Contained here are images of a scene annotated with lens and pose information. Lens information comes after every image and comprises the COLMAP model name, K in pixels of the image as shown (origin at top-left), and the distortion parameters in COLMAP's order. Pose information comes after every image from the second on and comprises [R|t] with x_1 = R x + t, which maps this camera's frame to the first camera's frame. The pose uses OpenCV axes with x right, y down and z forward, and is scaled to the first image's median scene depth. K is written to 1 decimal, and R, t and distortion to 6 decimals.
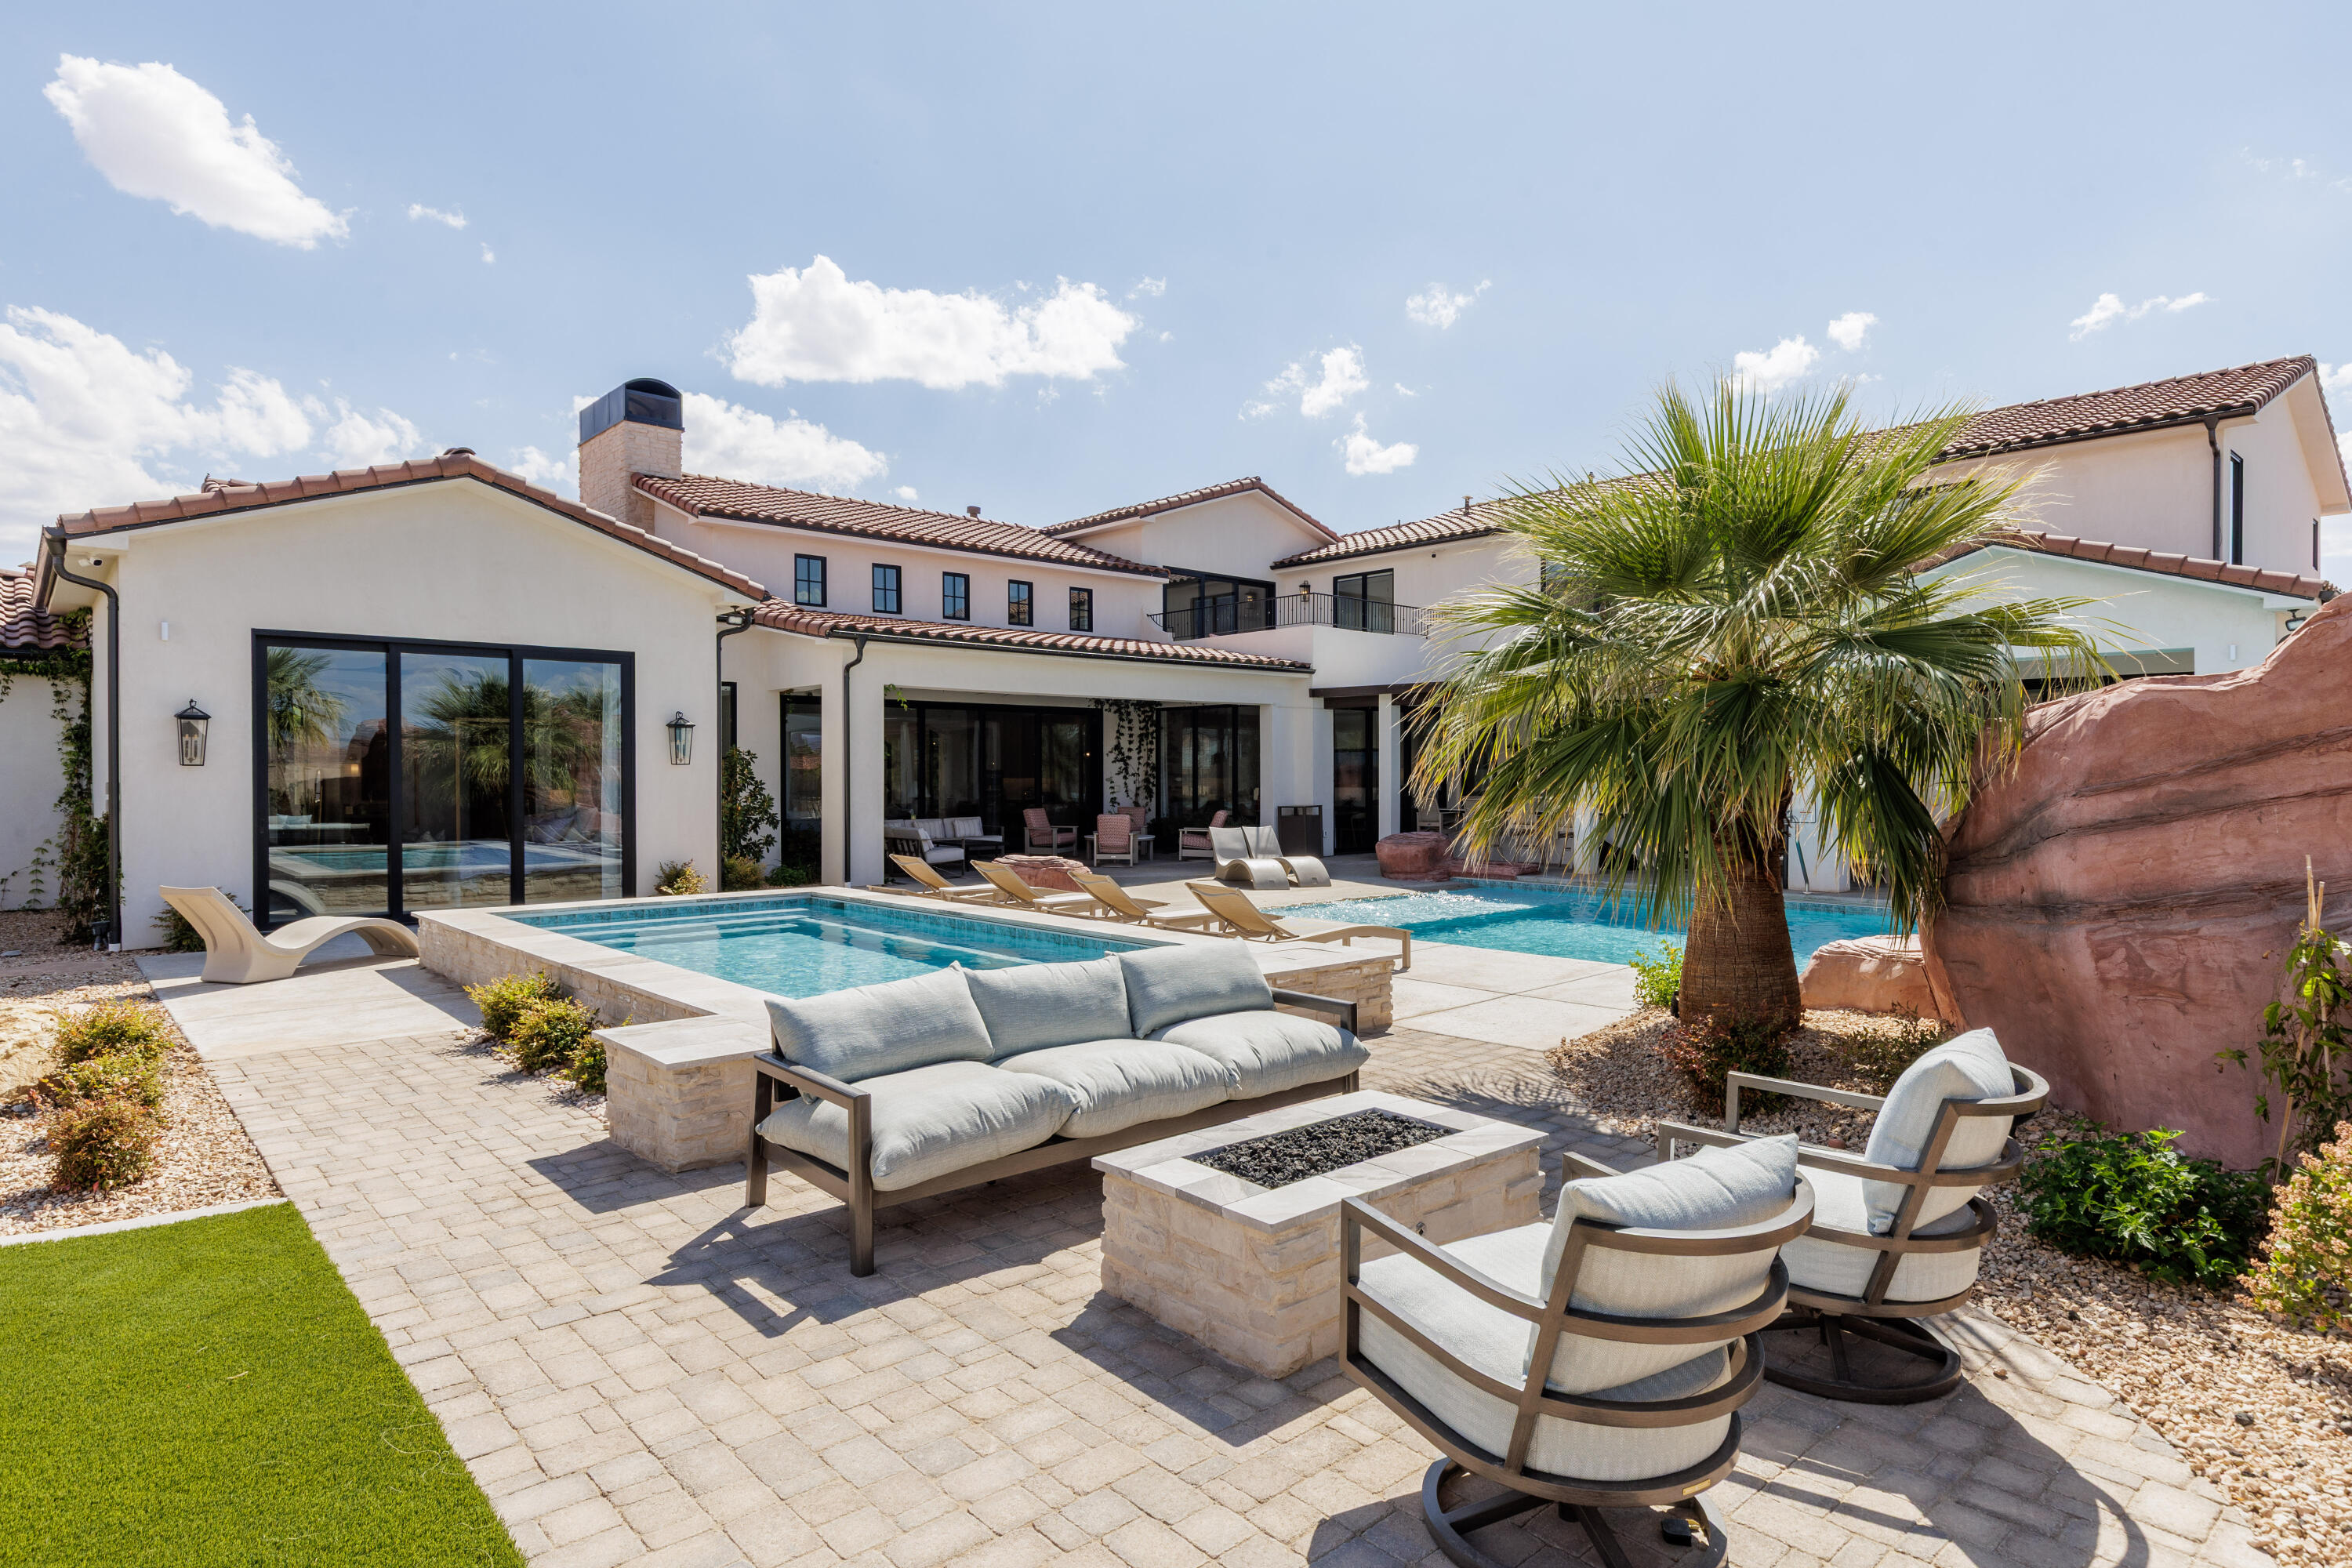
lens RADIAL K [[1319.0, 0, 1176.2], [0, 1319.0, 783.7], [0, 0, 1]] dist [-0.000279, 0.000336]
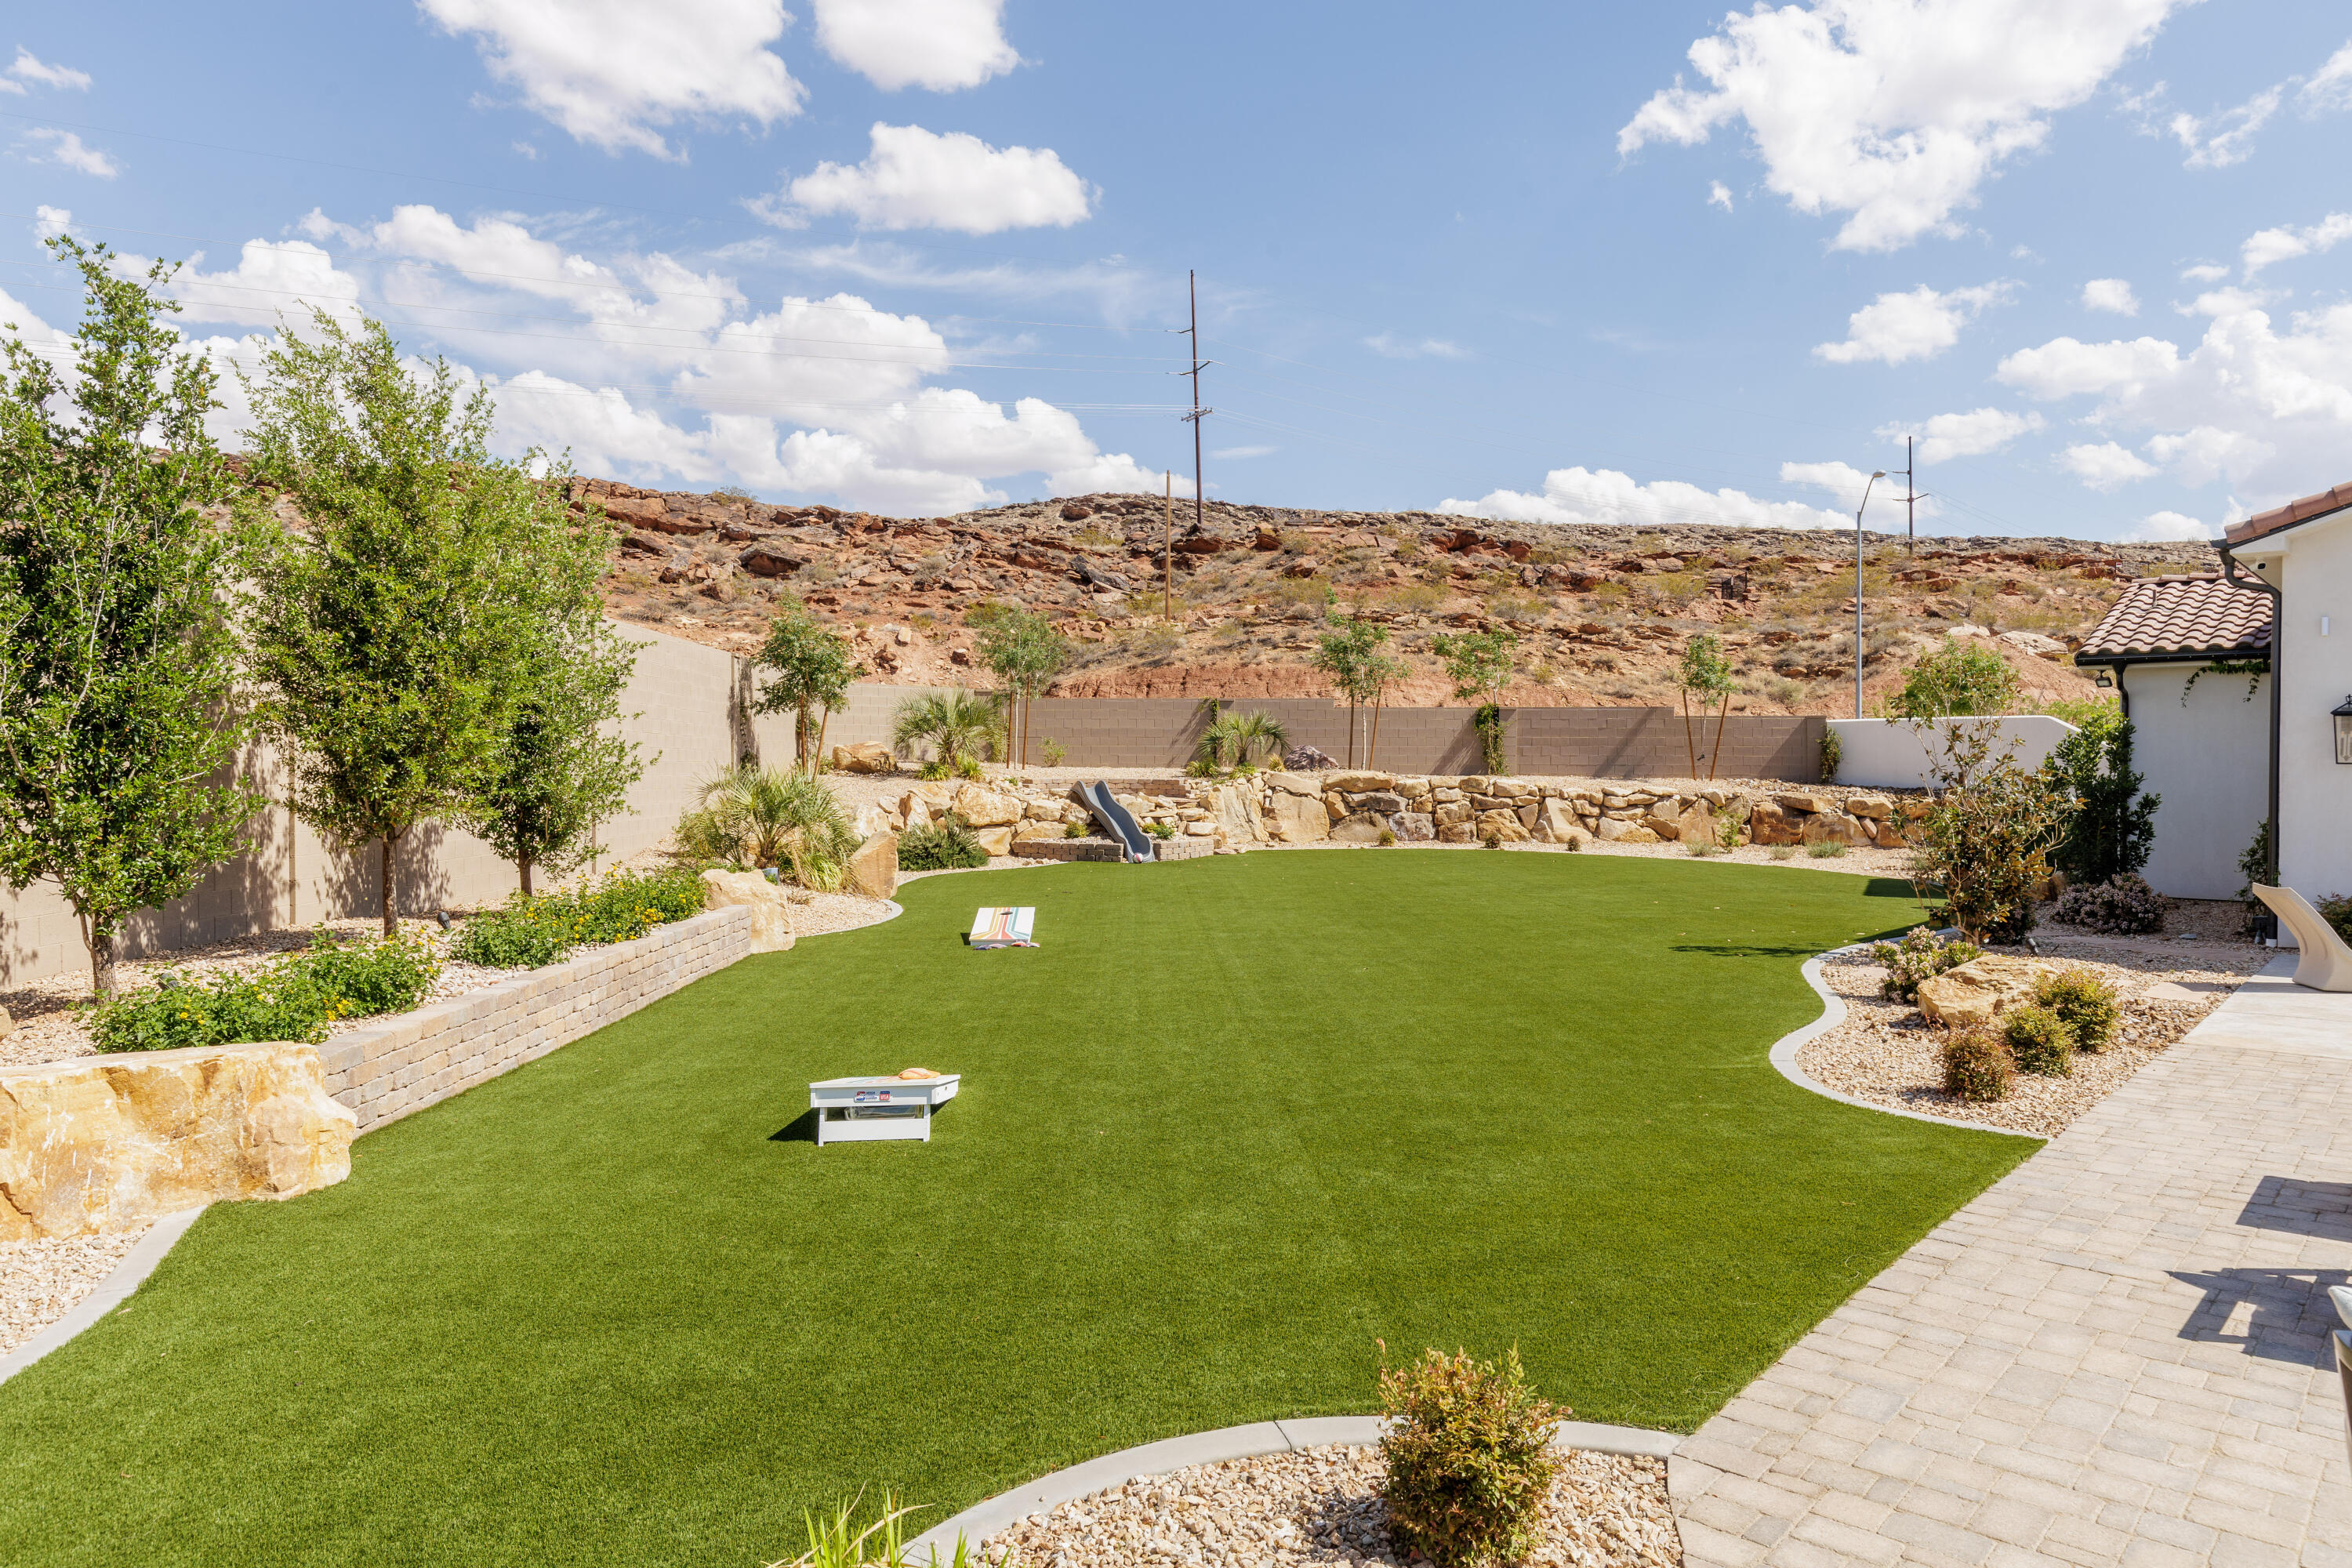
lens RADIAL K [[1557.8, 0, 1175.9], [0, 1557.8, 776.9], [0, 0, 1]] dist [0.000910, 0.000360]
pose [[0.110257, 0.015703, -0.993779, 0.768451], [-0.013133, 0.999811, 0.014341, -0.025386], [0.993816, 0.011470, 0.110442, 0.072097]]
